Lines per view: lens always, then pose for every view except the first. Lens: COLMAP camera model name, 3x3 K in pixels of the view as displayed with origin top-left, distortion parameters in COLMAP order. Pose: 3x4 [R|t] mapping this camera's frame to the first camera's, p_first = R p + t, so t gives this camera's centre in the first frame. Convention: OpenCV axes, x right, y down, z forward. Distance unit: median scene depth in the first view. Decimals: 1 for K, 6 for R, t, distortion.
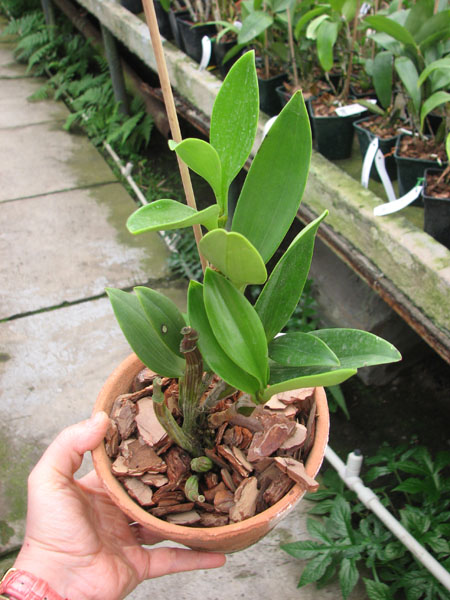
lens RADIAL K [[629.6, 0, 223.3], [0, 629.6, 301.5], [0, 0, 1]] dist [-0.024819, 0.000000]
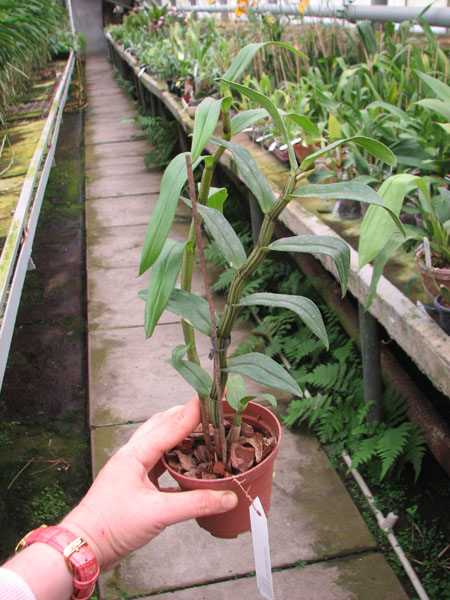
lens RADIAL K [[629.6, 0, 226.2], [0, 629.6, 298.8], [0, 0, 1]] dist [-0.024819, 0.000000]
pose [[0.973068, 0.049507, -0.225140, -0.178755], [-0.101763, 0.968602, -0.226836, -0.265535], [0.206841, 0.243637, 0.947554, 0.289789]]
